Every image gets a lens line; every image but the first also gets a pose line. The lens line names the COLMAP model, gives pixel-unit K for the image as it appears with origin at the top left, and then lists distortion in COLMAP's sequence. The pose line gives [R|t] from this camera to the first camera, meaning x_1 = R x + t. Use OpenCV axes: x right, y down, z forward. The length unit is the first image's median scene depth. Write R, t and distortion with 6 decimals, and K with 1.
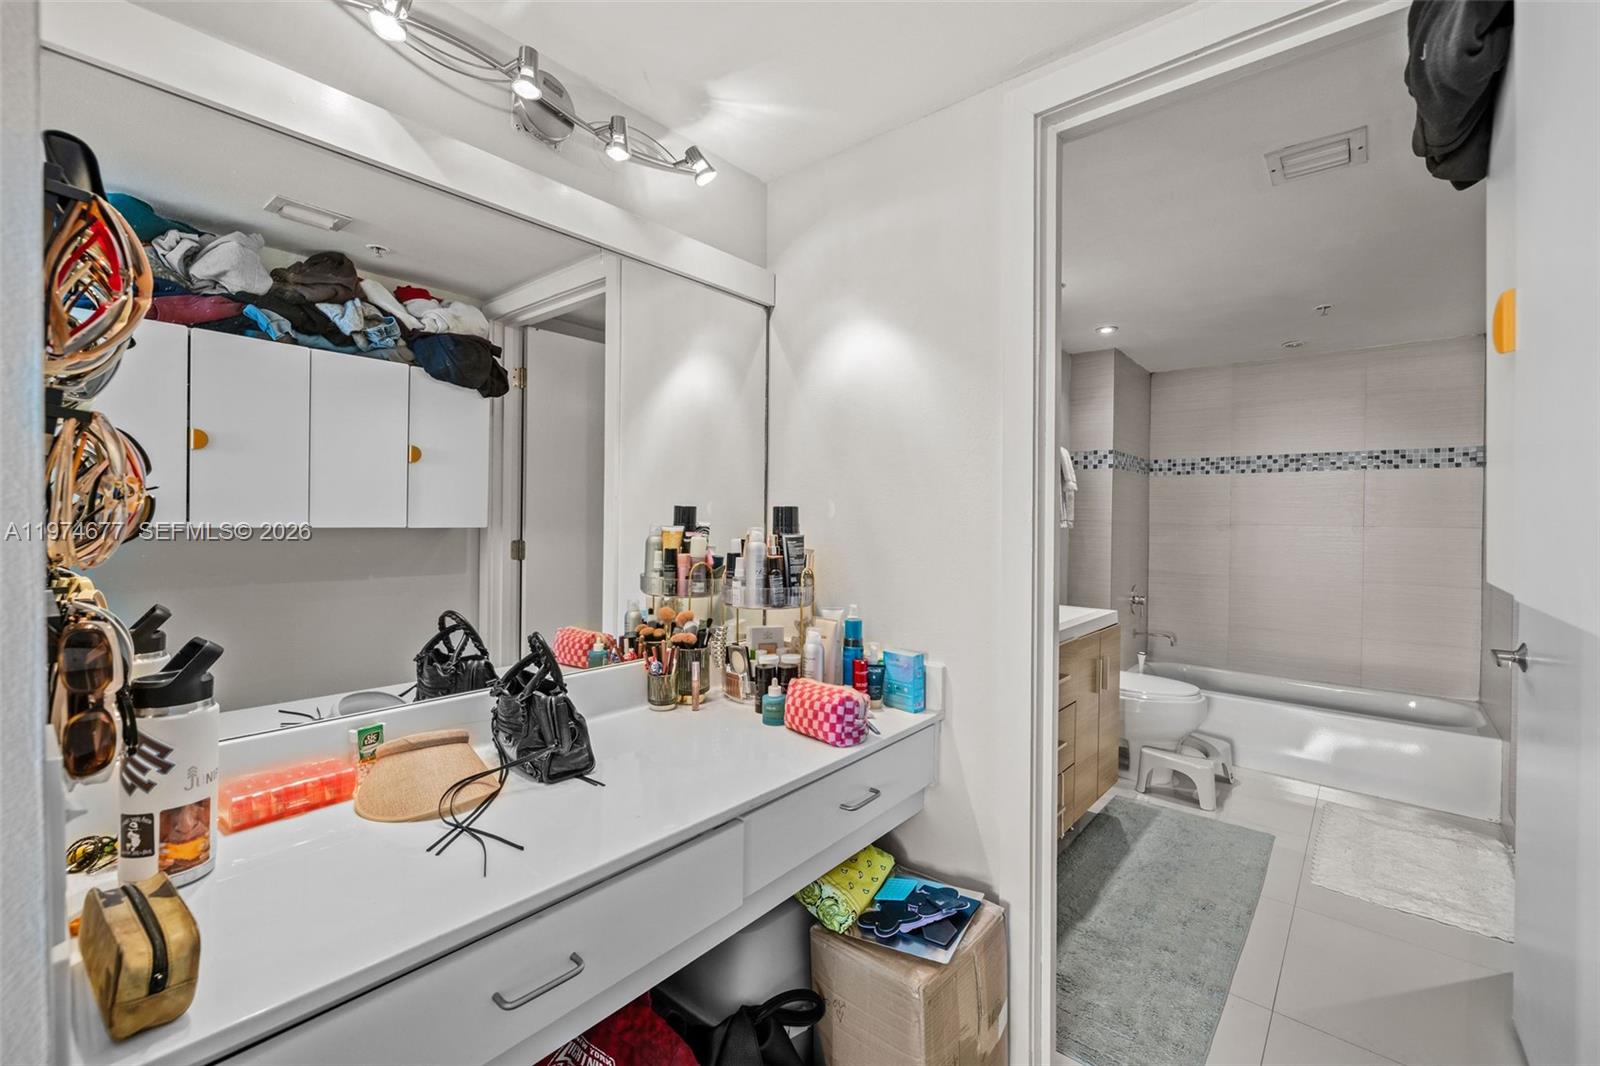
lens RADIAL K [[680.2, 0, 788.6], [0, 680.2, 516.6], [0, 0, 1]] dist [-0.000629, -0.000541]
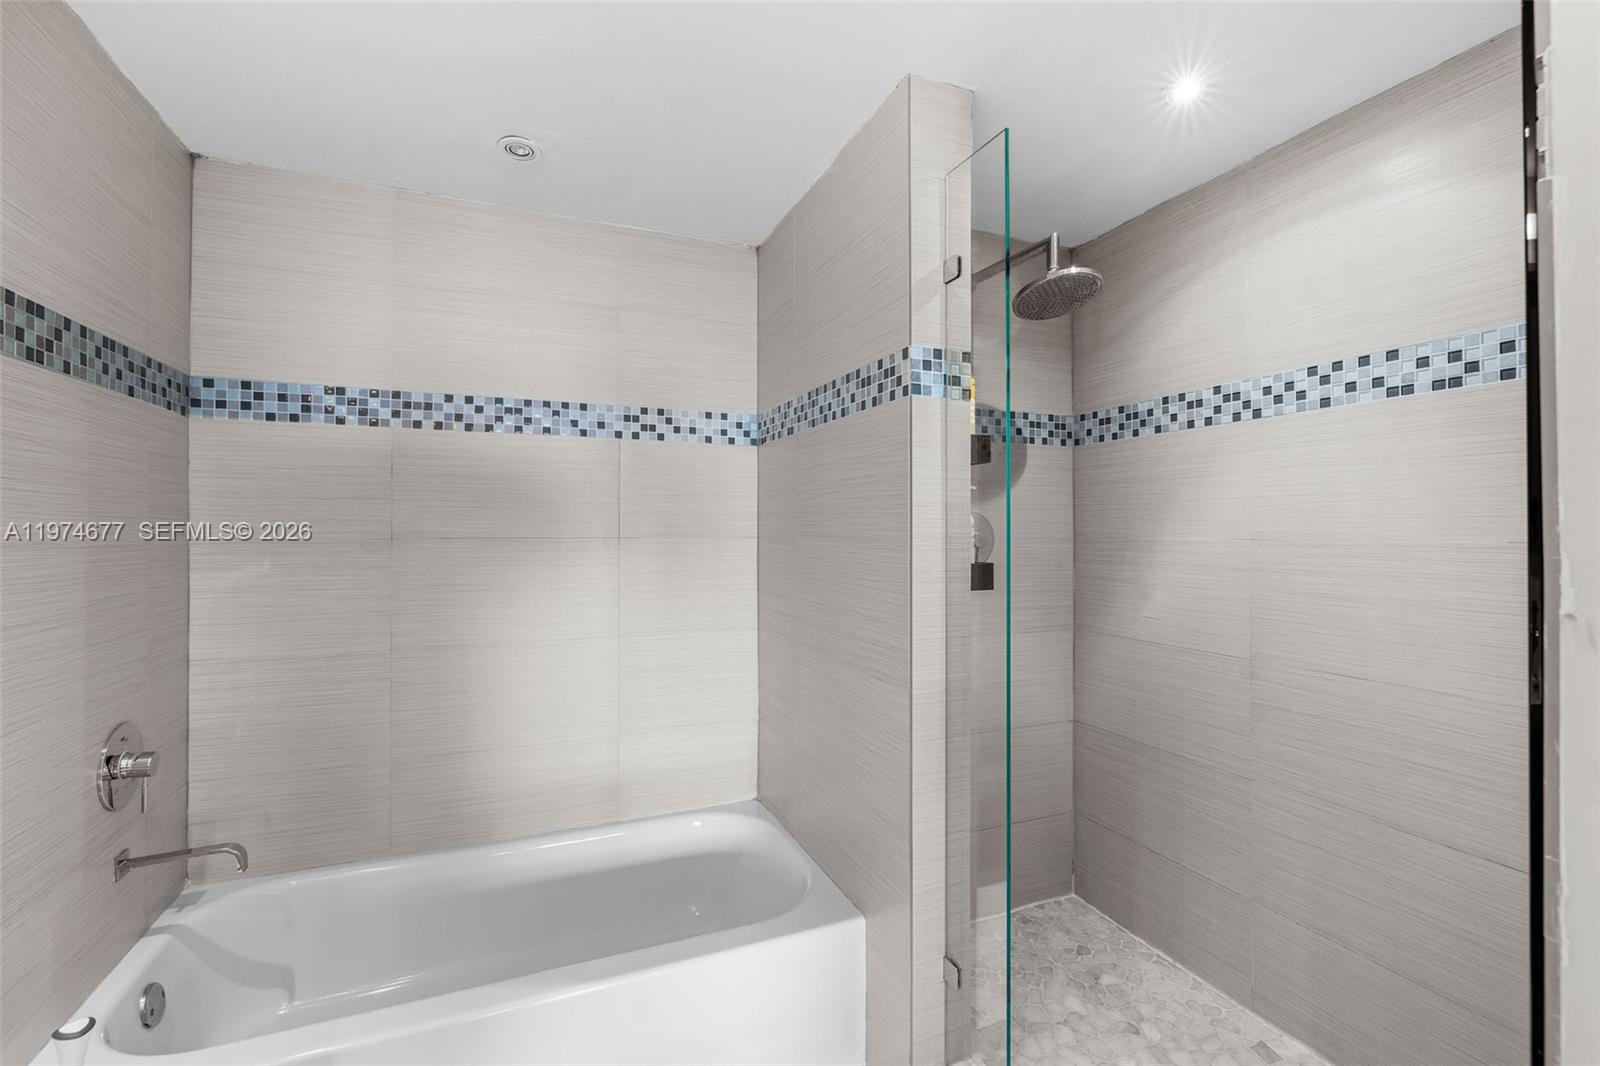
lens RADIAL K [[672.6, 0, 781.0], [0, 672.6, 528.8], [0, 0, 1]] dist [0.000006, 0.000099]
pose [[0.455684, -0.007969, 0.890106, 0.399698], [0.006222, 0.999964, 0.005767, 0.004386], [-0.890120, 0.002910, 0.455717, 0.612377]]
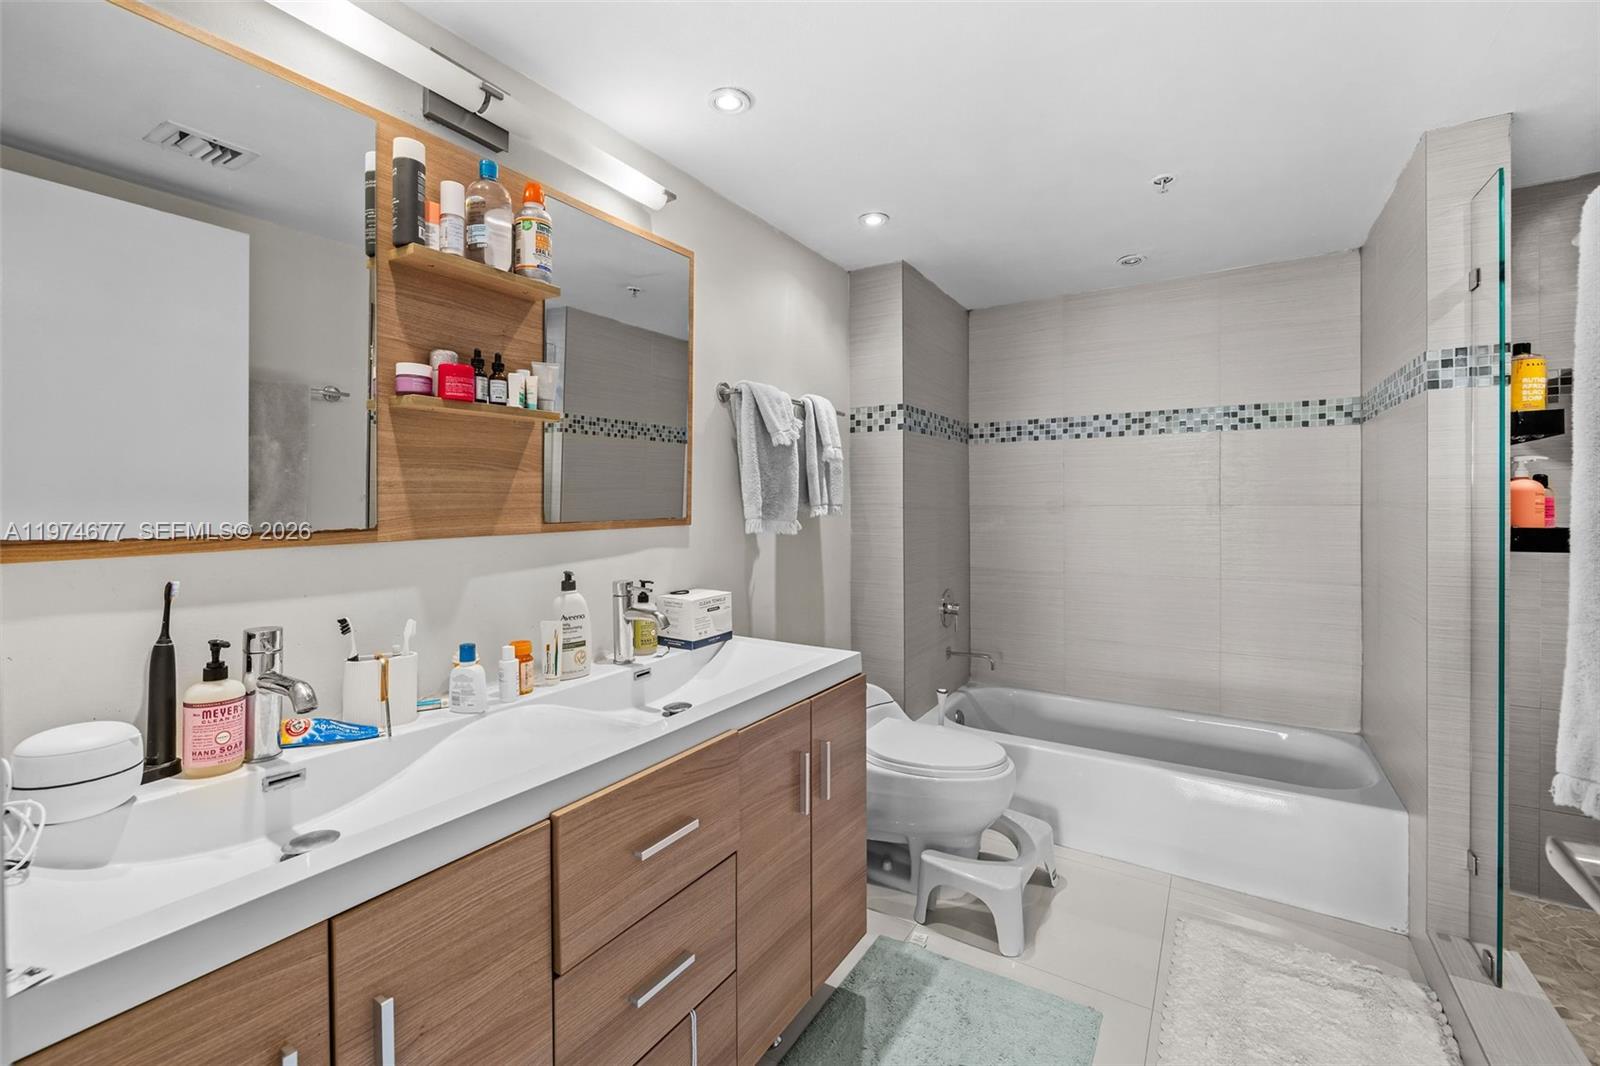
lens RADIAL K [[685.8, 0, 798.1], [0, 685.8, 503.4], [0, 0, 1]] dist [-0.000048, -0.000042]
pose [[0.987848, -0.016825, 0.154512, 0.256051], [0.016944, 0.999856, 0.000542, 0.003674], [-0.154499, 0.002083, 0.987991, 0.308941]]
